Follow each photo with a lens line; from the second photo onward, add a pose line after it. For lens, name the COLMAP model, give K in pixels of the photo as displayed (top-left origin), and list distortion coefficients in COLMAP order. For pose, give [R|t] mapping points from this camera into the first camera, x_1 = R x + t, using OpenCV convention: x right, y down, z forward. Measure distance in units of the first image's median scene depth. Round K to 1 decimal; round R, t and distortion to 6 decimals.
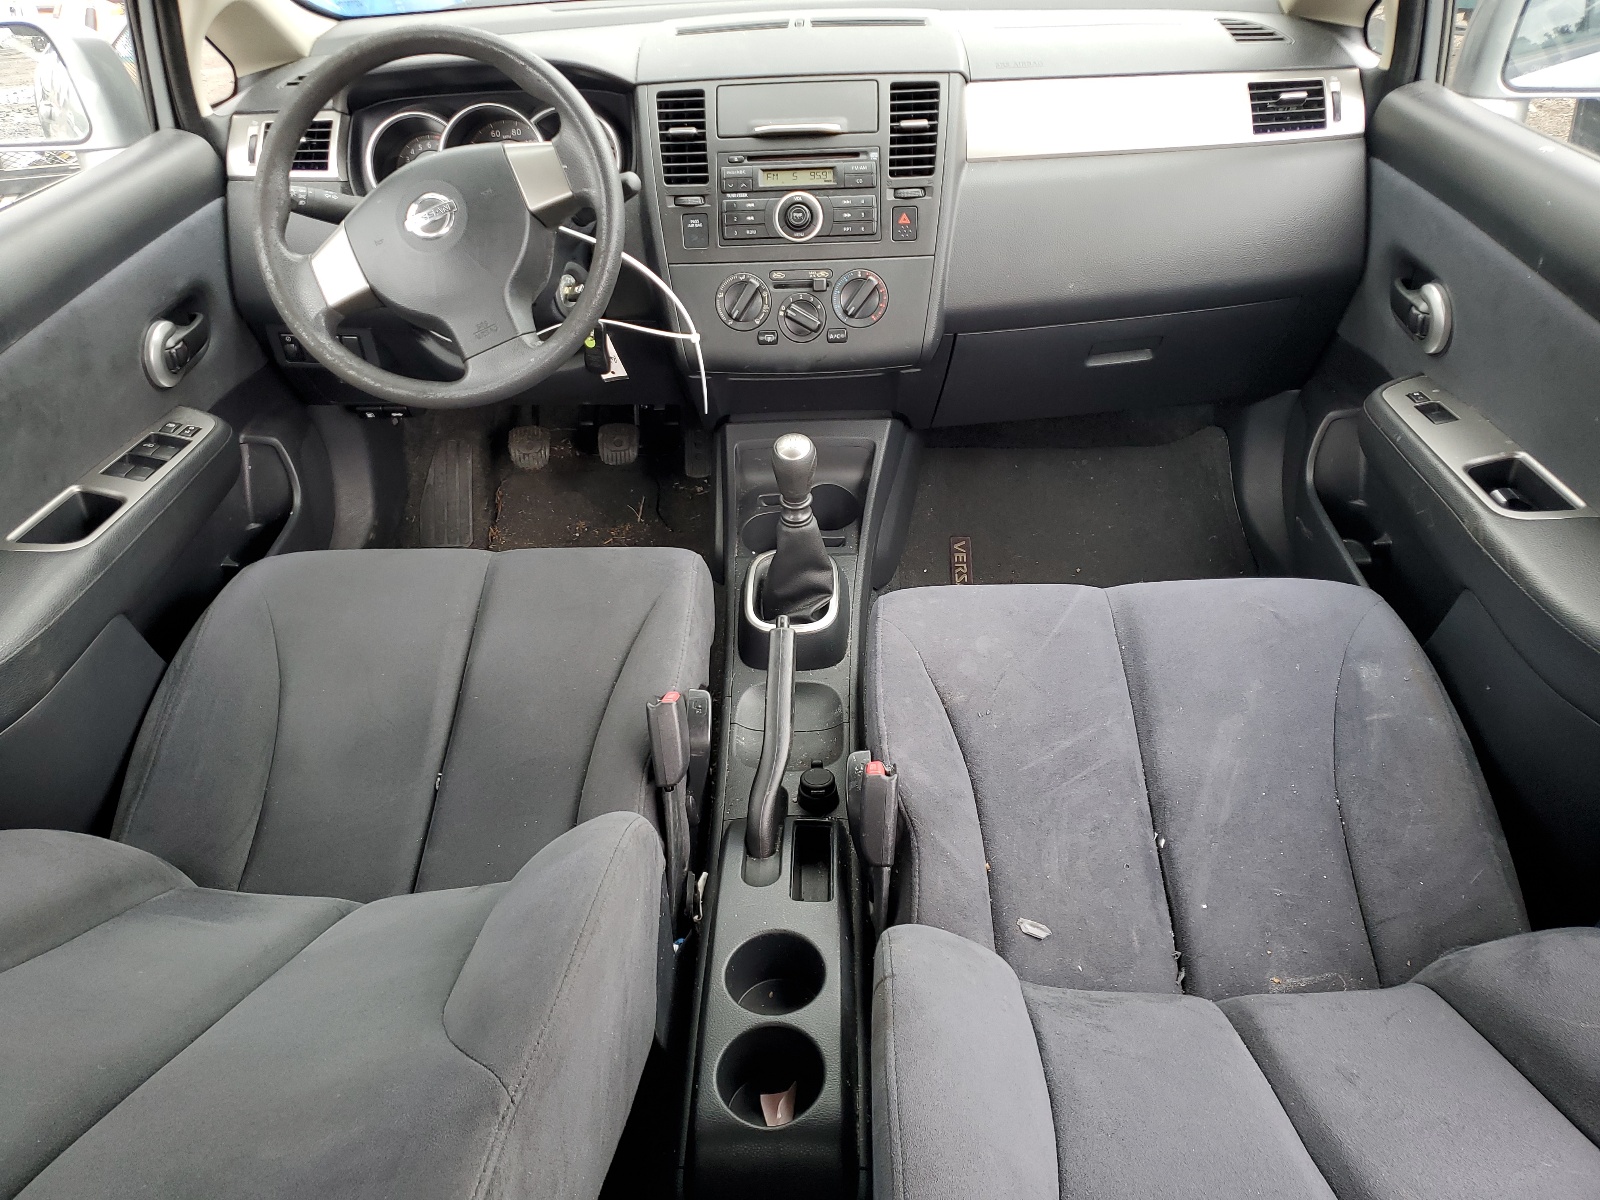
lens RADIAL K [[1217.8, 0, 798.4], [0, 1217.8, 599.5], [0, 0, 1]] dist [-0.004094, -0.001298]
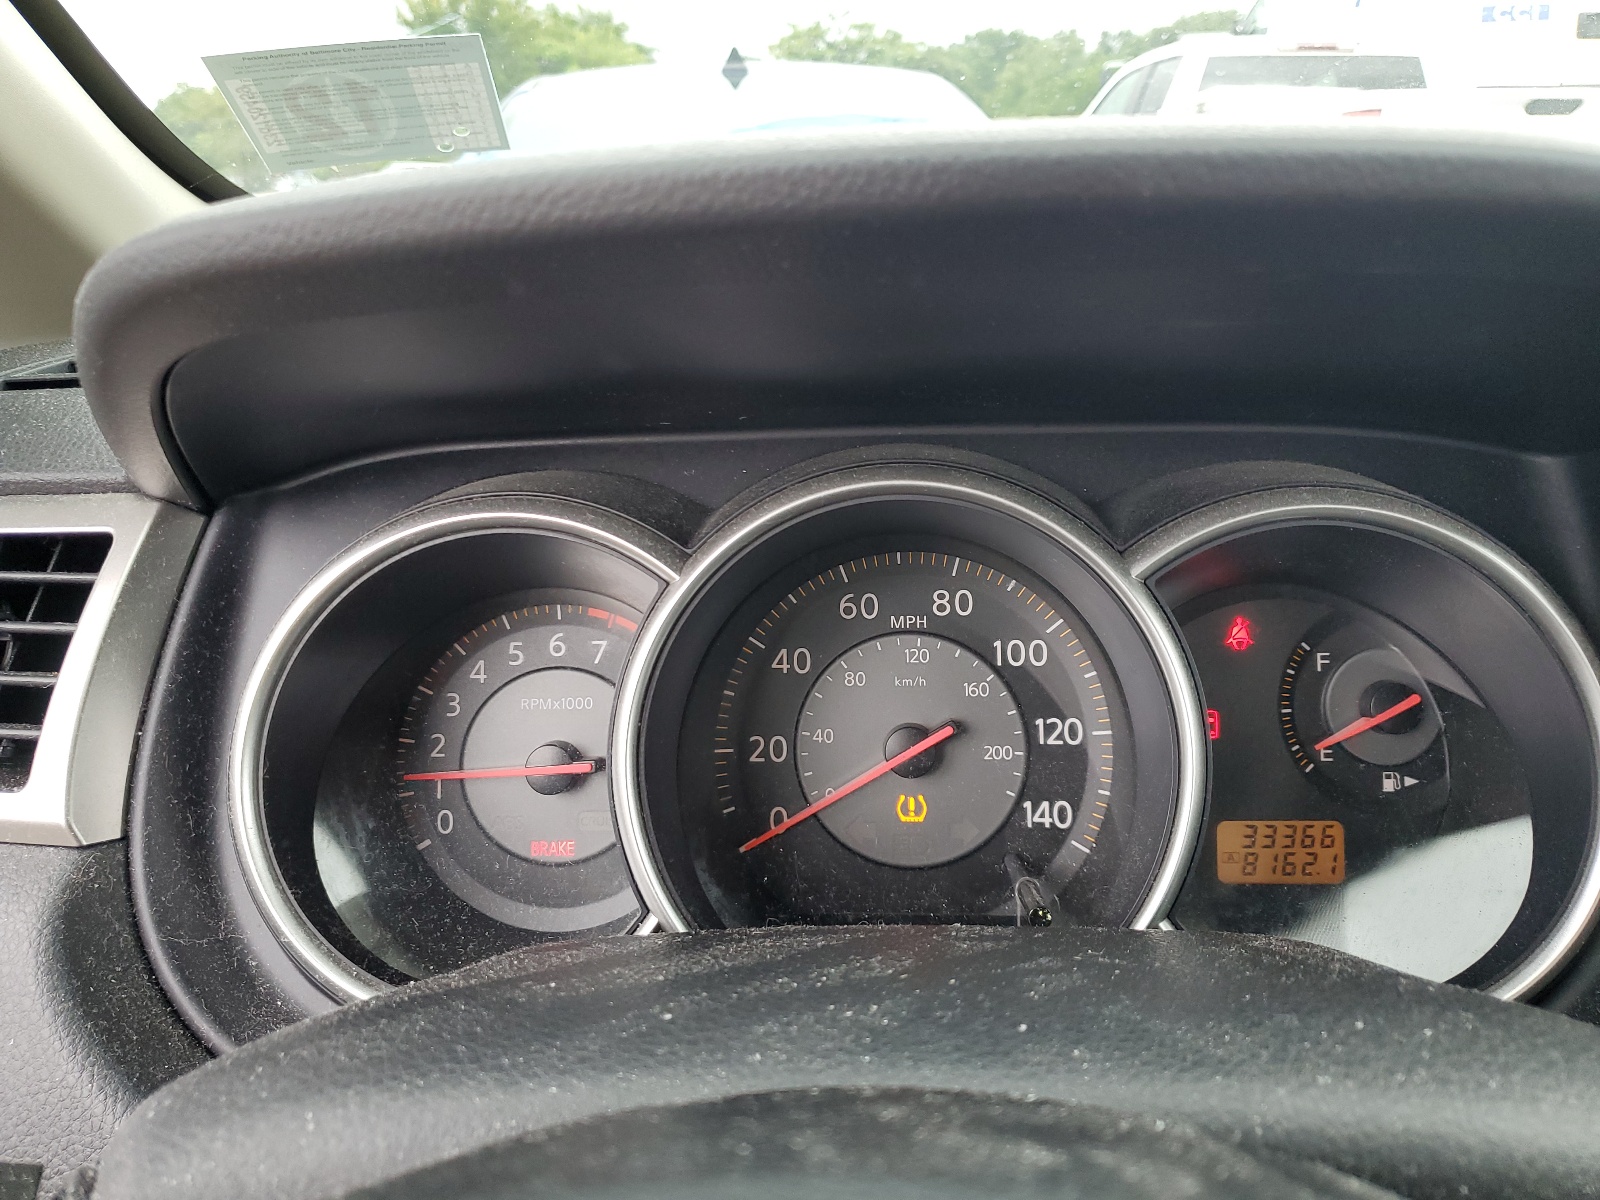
lens RADIAL K [[1217.8, 0, 800.9], [0, 1217.8, 600.7], [0, 0, 1]] dist [-0.004094, -0.001298]
pose [[0.998563, 0.026919, -0.046346, -0.256807], [-0.039406, 0.954863, -0.294422, -0.328008], [0.036329, 0.295825, 0.954551, 0.812182]]
